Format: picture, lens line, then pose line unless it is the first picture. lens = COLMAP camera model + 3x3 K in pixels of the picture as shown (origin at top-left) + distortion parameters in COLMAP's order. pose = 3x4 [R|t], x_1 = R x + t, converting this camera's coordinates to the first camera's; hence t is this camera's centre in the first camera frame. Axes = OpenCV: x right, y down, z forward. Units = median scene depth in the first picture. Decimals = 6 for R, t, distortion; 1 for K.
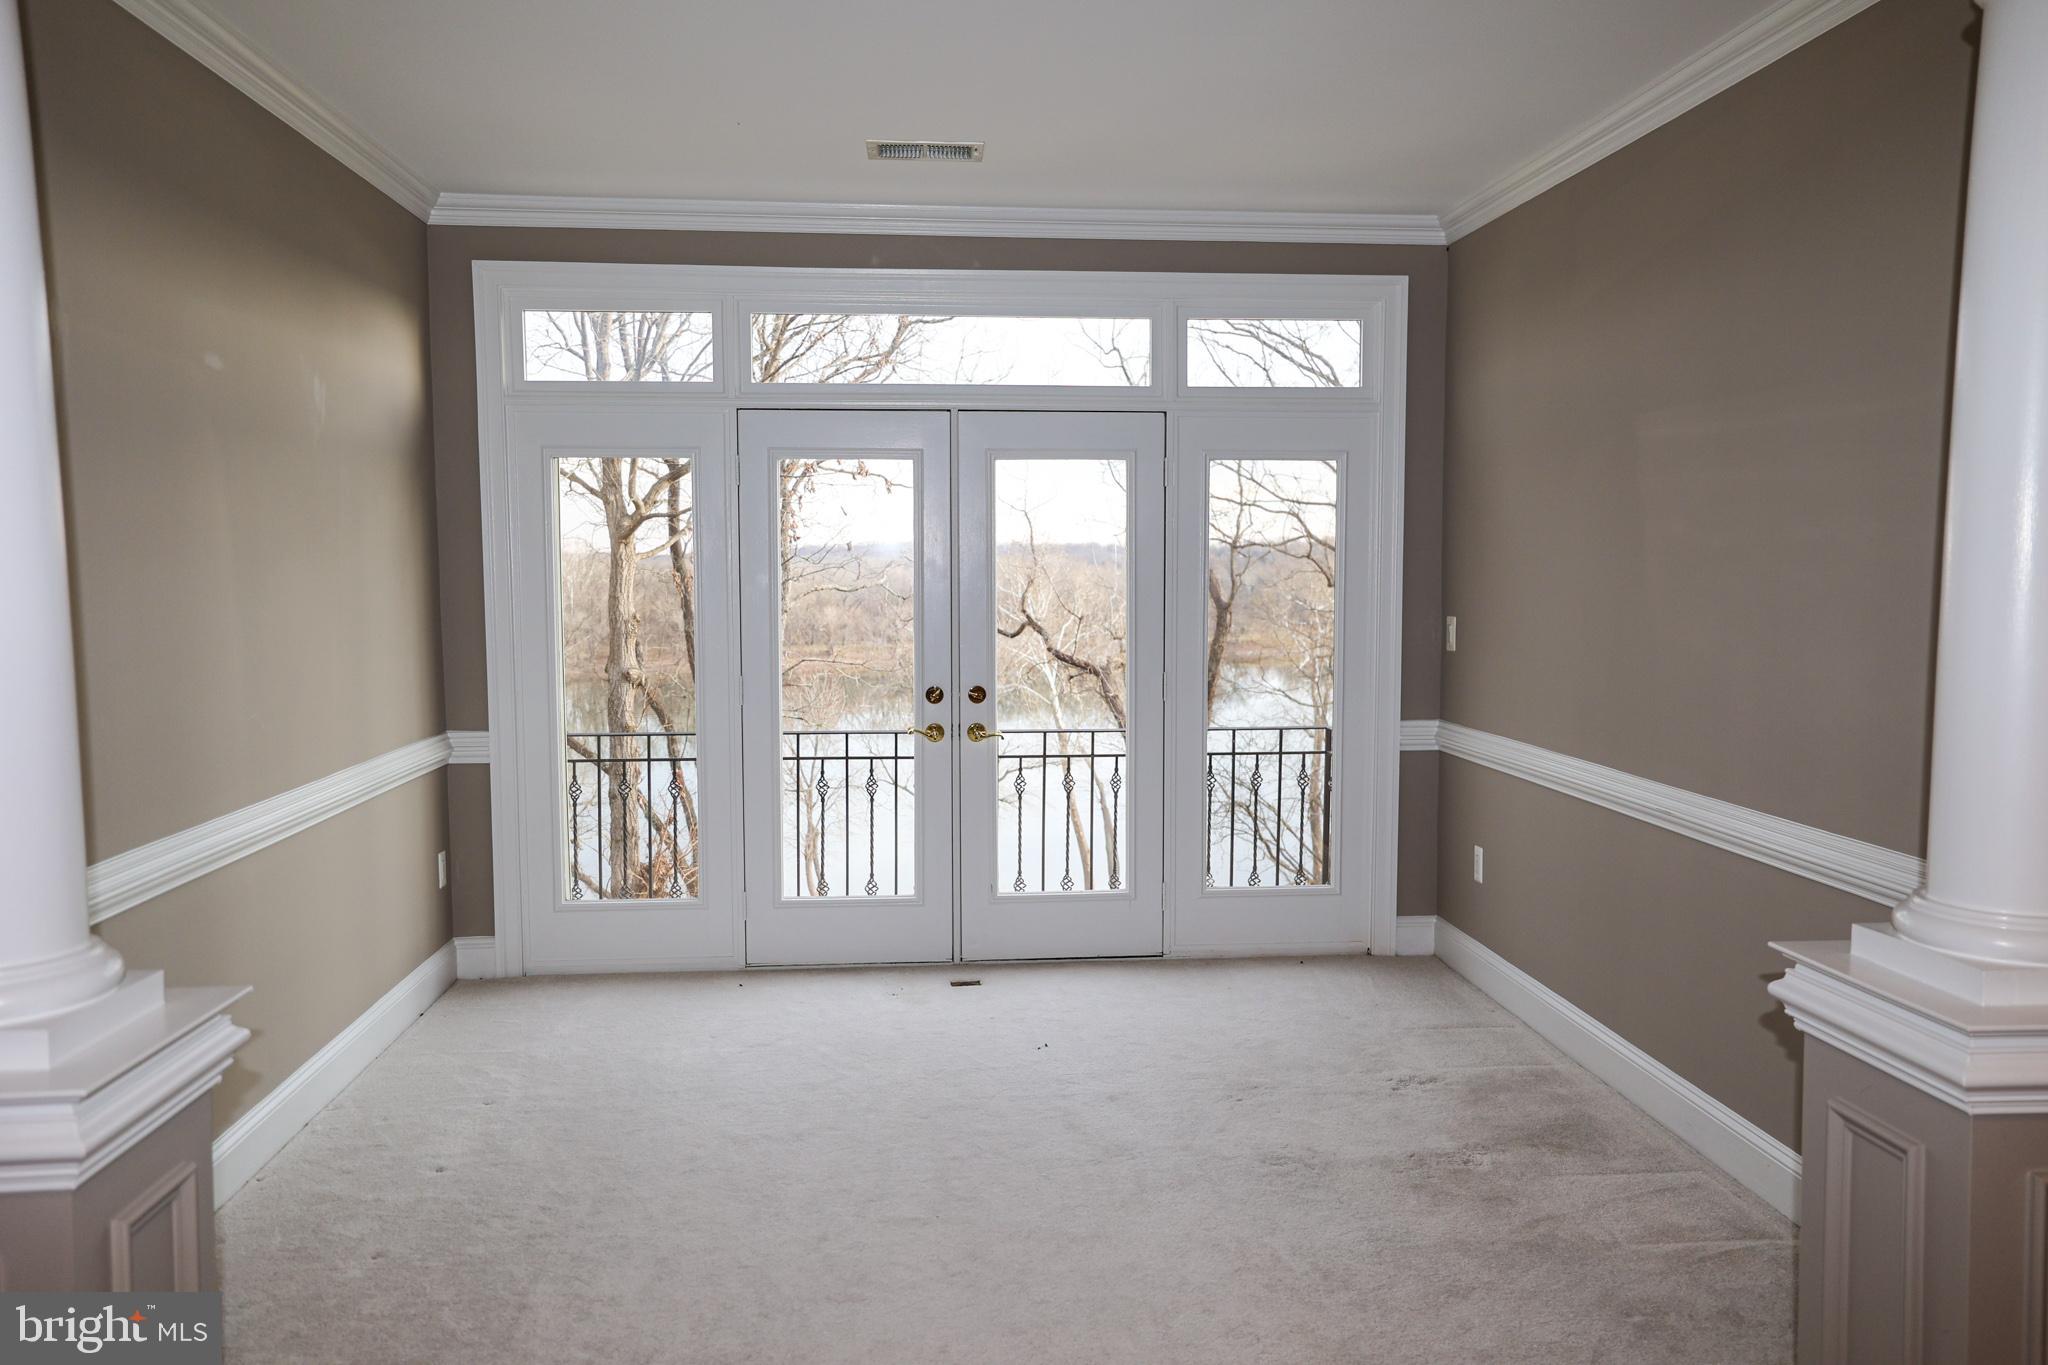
lens RADIAL K [[1557.8, 0, 1028.4], [0, 1557.8, 674.1], [0, 0, 1]] dist [0.004101, 0.001101]
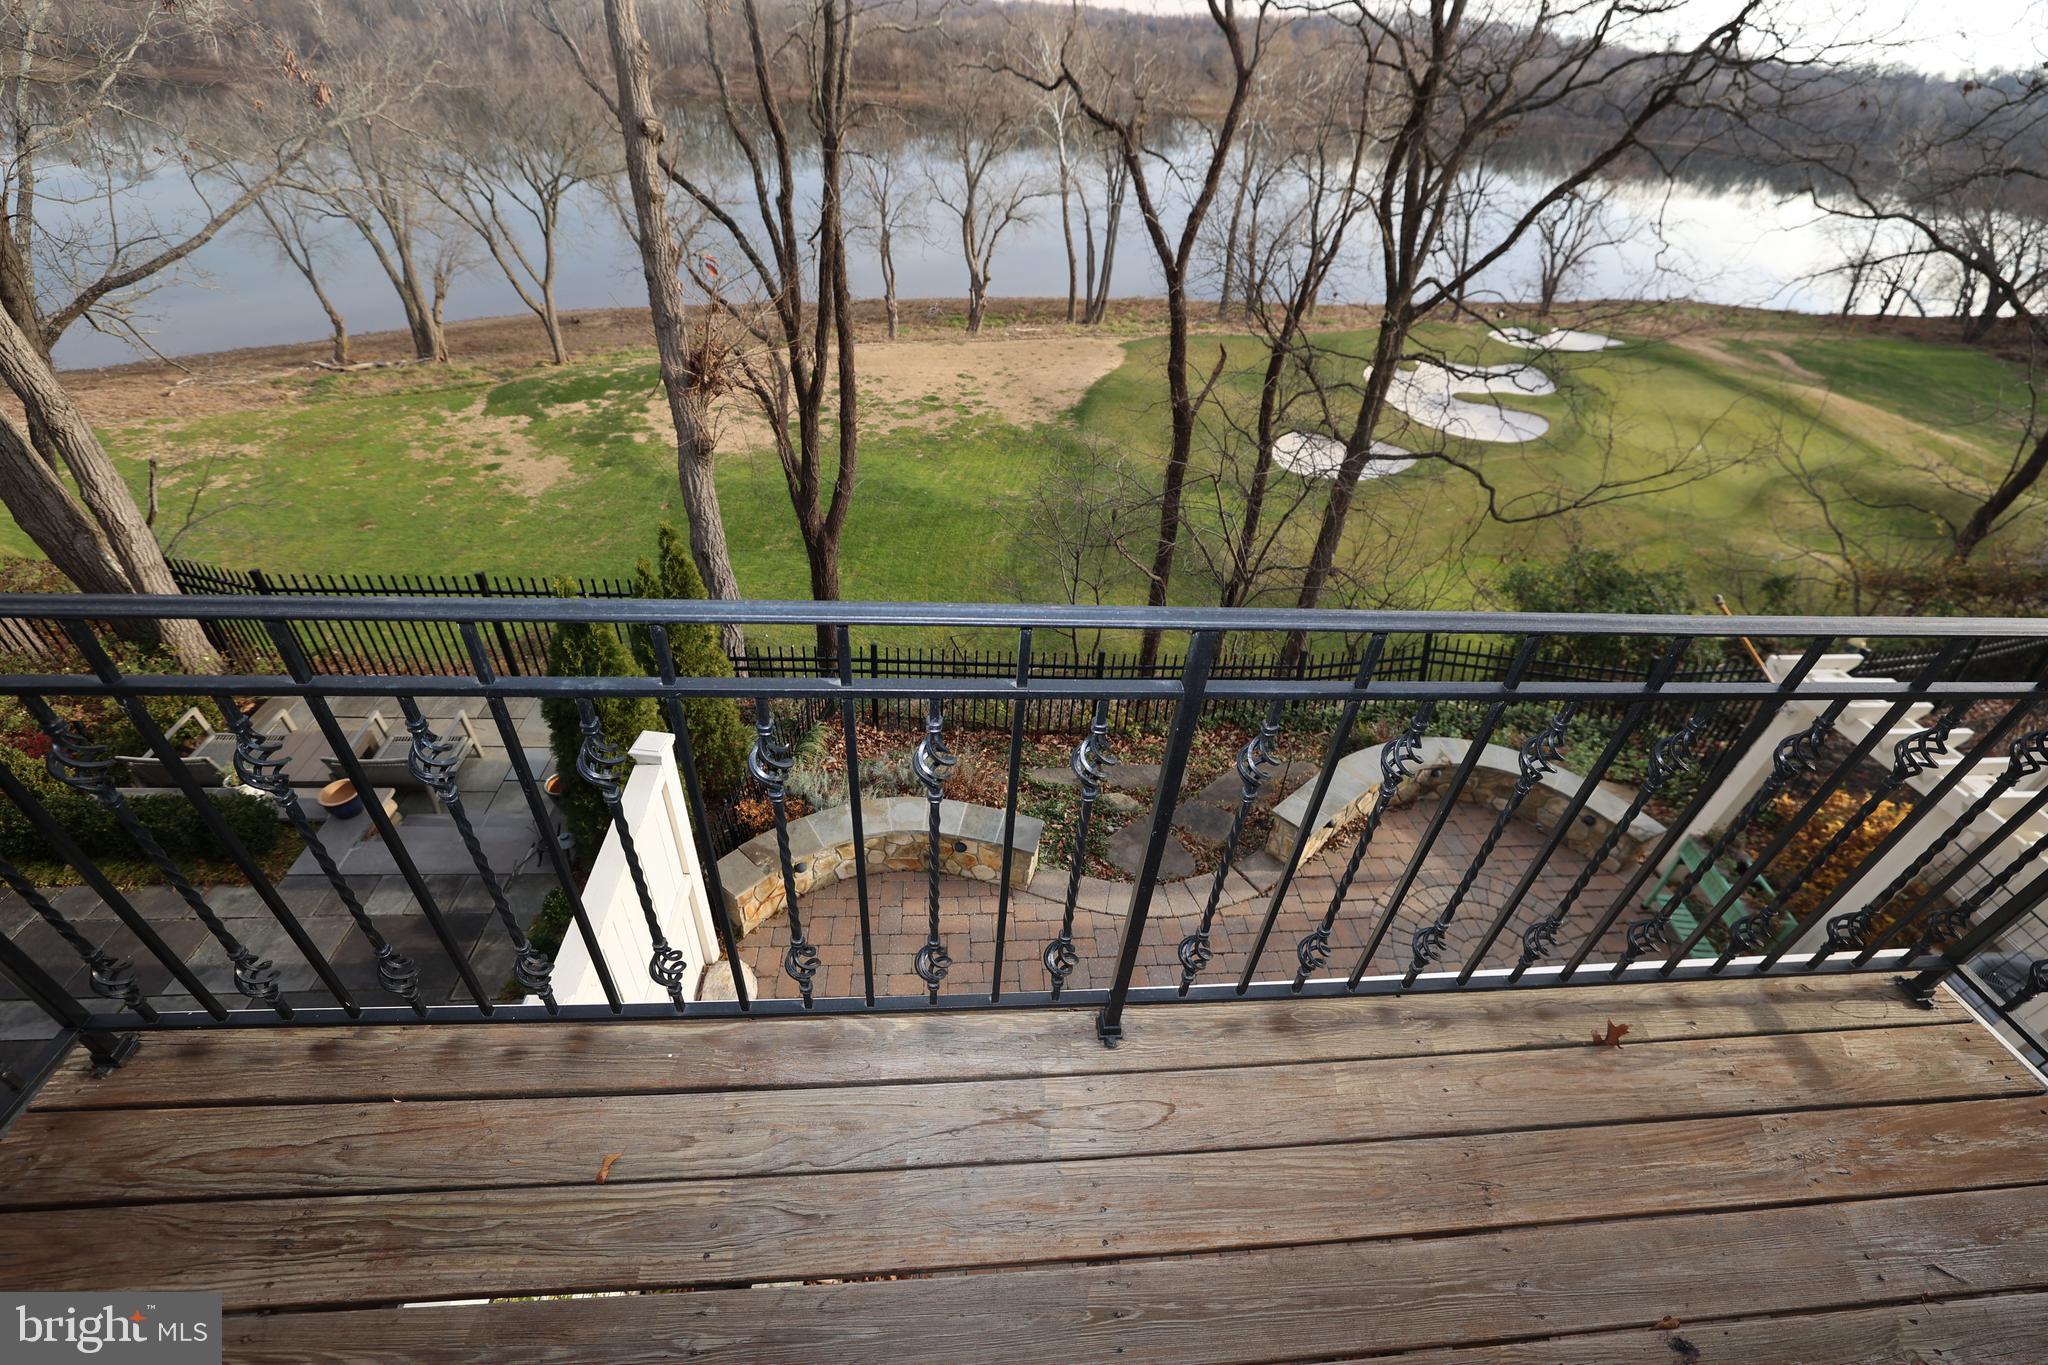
lens RADIAL K [[866.4, 0, 1022.2], [0, 866.4, 673.7], [0, 0, 1]] dist [-0.028086, -0.000149]
pose [[0.998023, 0.056579, 0.027369, -0.049560], [-0.062310, 0.833664, 0.548746, -0.020379], [0.008231, -0.549366, 0.835541, 0.493336]]
